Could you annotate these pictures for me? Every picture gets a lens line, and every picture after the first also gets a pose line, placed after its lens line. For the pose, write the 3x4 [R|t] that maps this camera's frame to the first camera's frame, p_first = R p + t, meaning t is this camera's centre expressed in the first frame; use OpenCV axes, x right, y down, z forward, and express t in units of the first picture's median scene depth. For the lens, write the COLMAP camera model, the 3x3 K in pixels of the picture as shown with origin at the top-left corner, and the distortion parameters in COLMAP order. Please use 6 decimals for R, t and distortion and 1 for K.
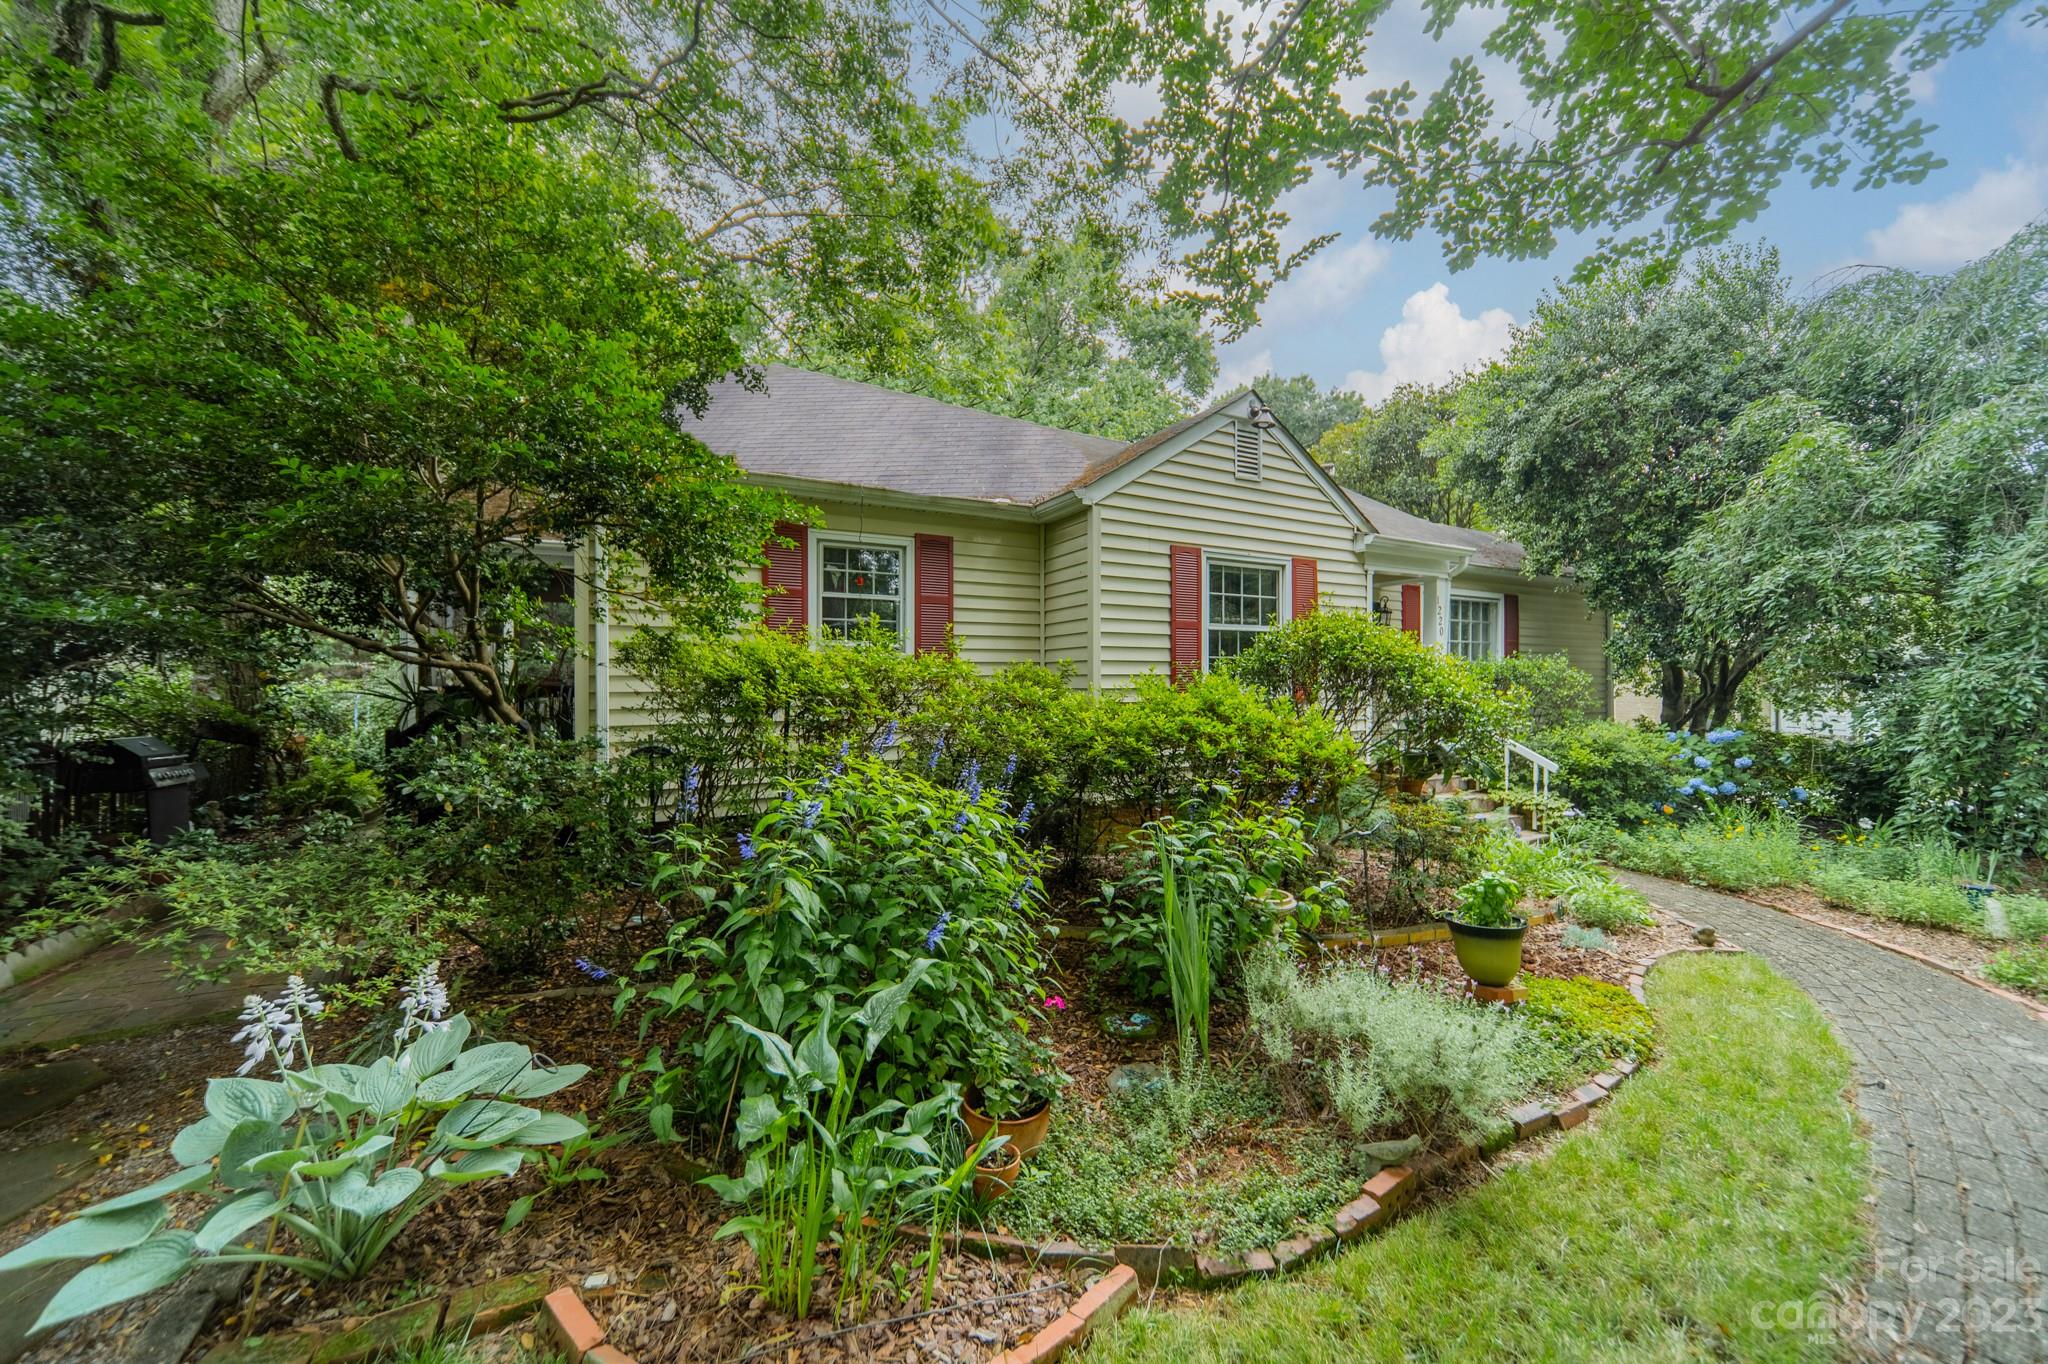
lens RADIAL K [[730.3, 0, 1032.1], [0, 730.3, 682.8], [0, 0, 1]] dist [0.007885, -0.000164]
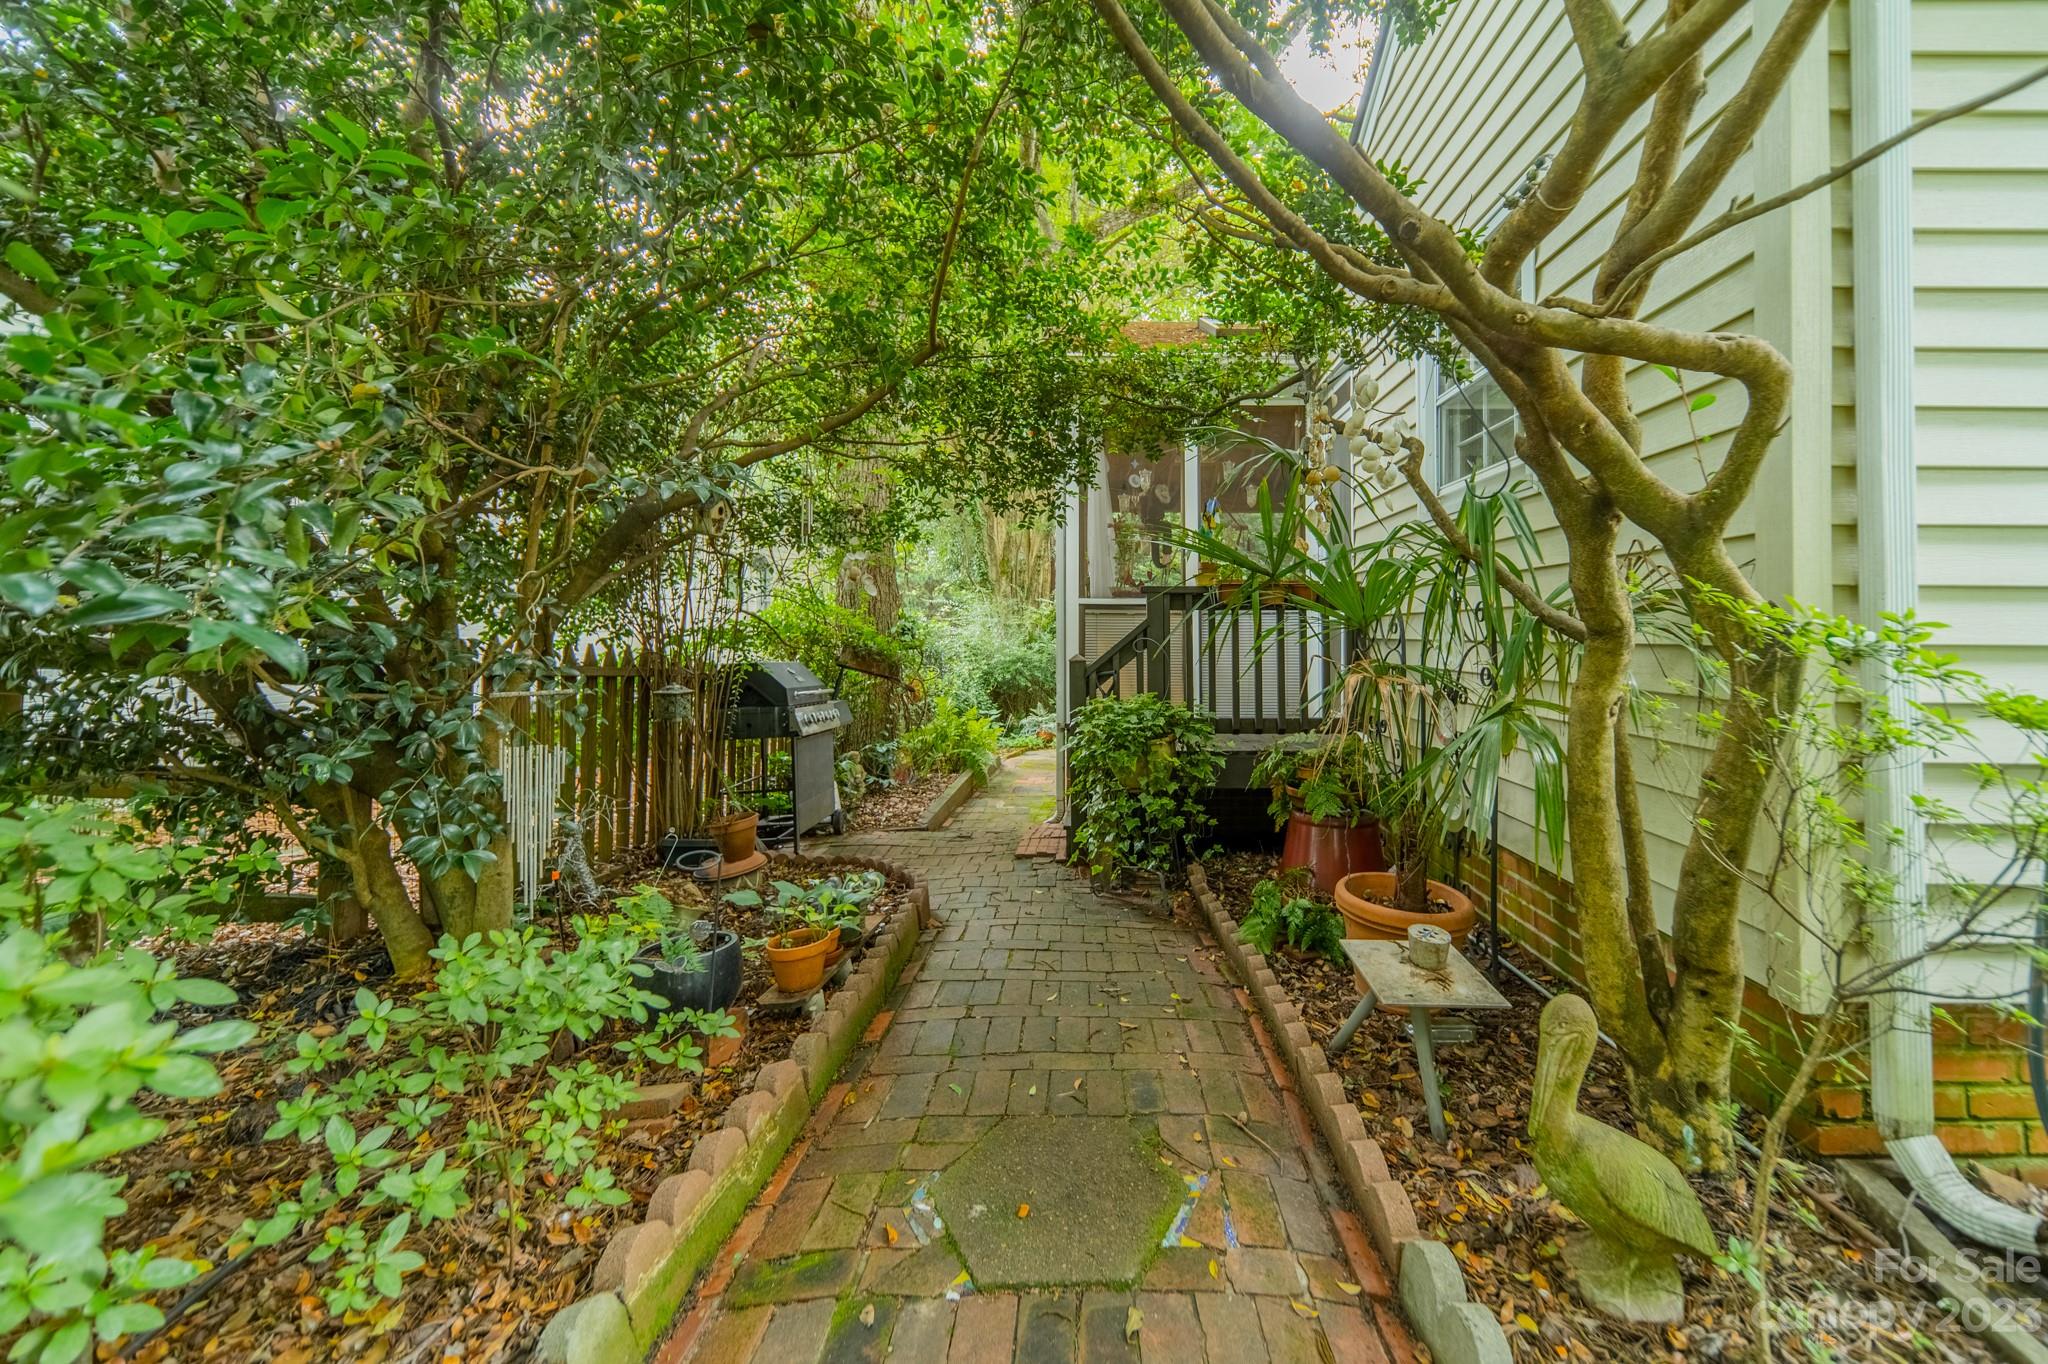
lens RADIAL K [[776.6, 0, 1103.5], [0, 776.6, 619.2], [0, 0, 1]] dist [0.001156, 0.000338]
pose [[0.875672, 0.000585, -0.482906, -0.625639], [-0.015661, 0.999508, -0.027189, 0.052148], [0.482652, 0.031371, 0.875250, 0.527801]]
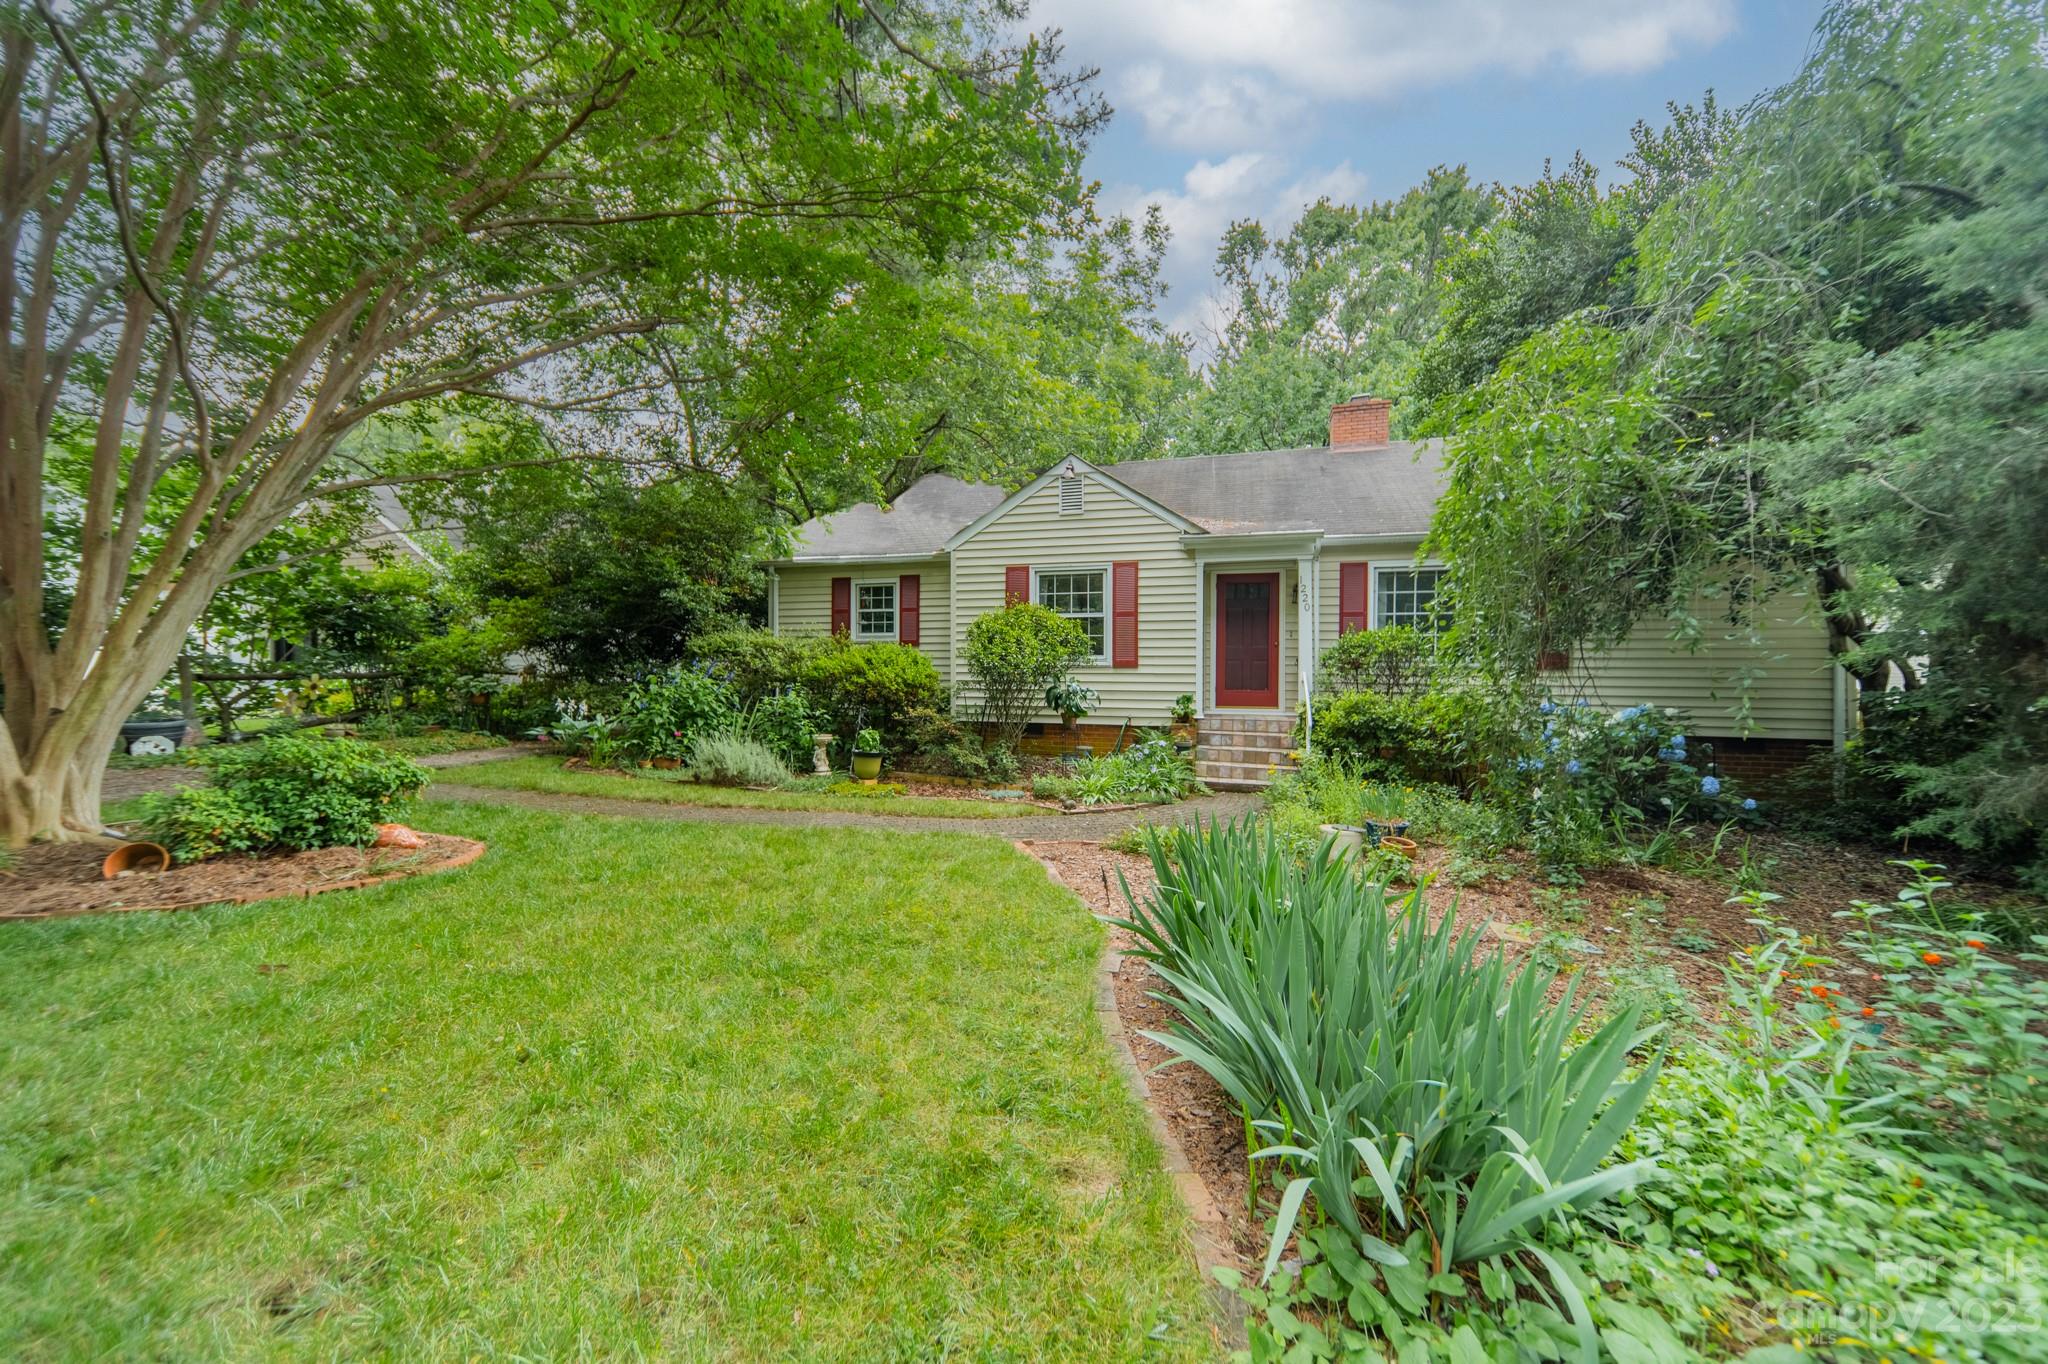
lens RADIAL K [[730.3, 0, 1025.6], [0, 730.3, 679.5], [0, 0, 1]] dist [0.007885, -0.000164]
pose [[0.708889, 0.010165, -0.705247, 1.538800], [-0.014104, 0.999901, 0.000235, 0.066388], [0.705179, 0.009780, 0.708962, -0.121713]]
